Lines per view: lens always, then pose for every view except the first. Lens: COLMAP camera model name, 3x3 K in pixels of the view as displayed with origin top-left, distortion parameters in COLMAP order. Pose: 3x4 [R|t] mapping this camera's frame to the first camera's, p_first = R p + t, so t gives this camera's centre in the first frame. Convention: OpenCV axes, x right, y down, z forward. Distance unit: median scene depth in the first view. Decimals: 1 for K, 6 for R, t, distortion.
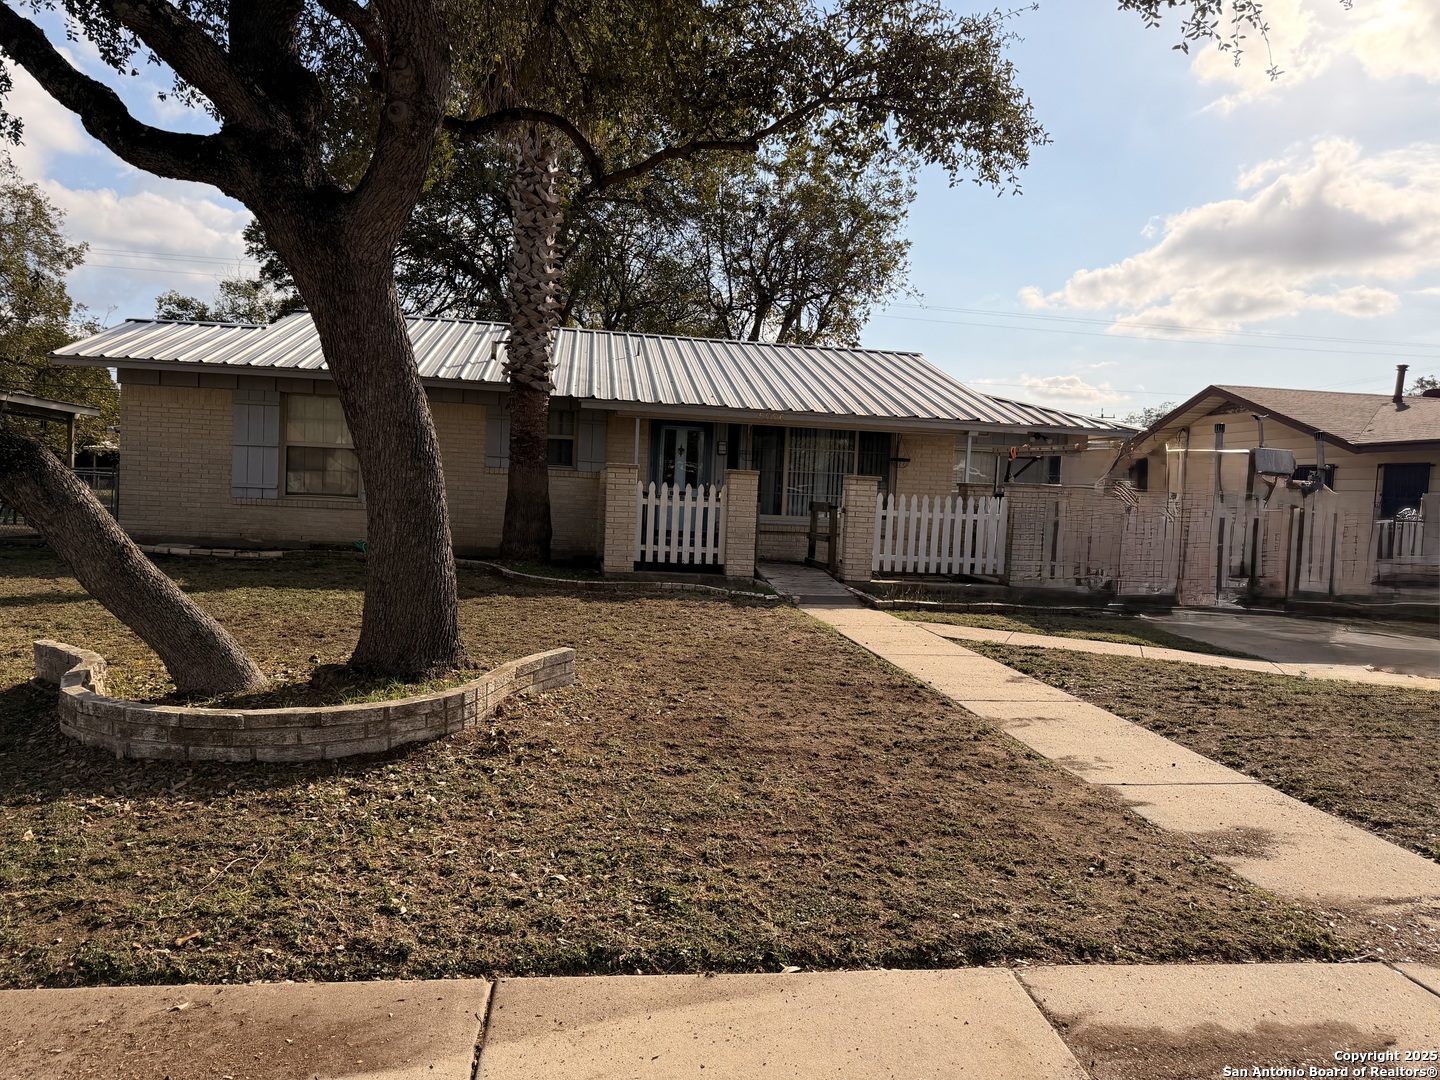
lens RADIAL K [[1018.1, 0, 722.3], [0, 1018.1, 546.8], [0, 0, 1]] dist [0.009458, -0.010368]
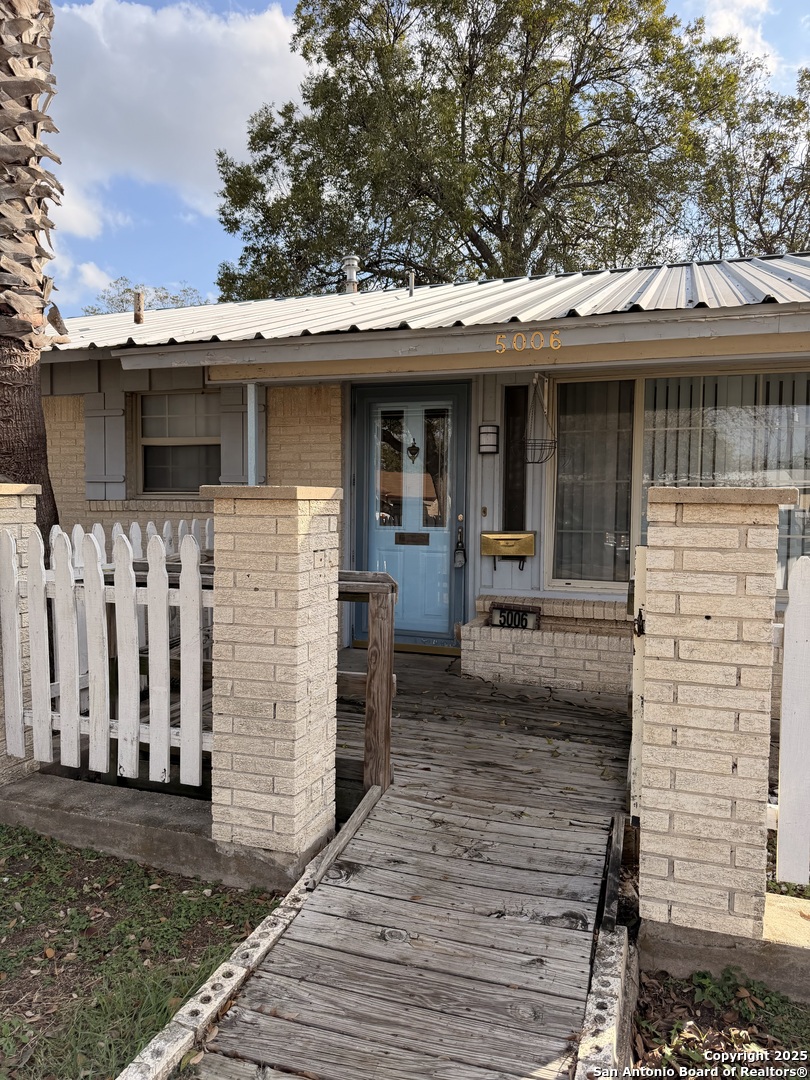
lens RADIAL K [[763.6, 0, 402.8], [0, 763.6, 539.5], [0, 0, 1]] dist [0.009458, -0.010368]
pose [[0.899155, -0.015224, -0.437365, 0.143051], [0.008839, 0.999823, -0.016632, -0.051992], [0.437541, 0.011089, 0.899130, 0.769220]]
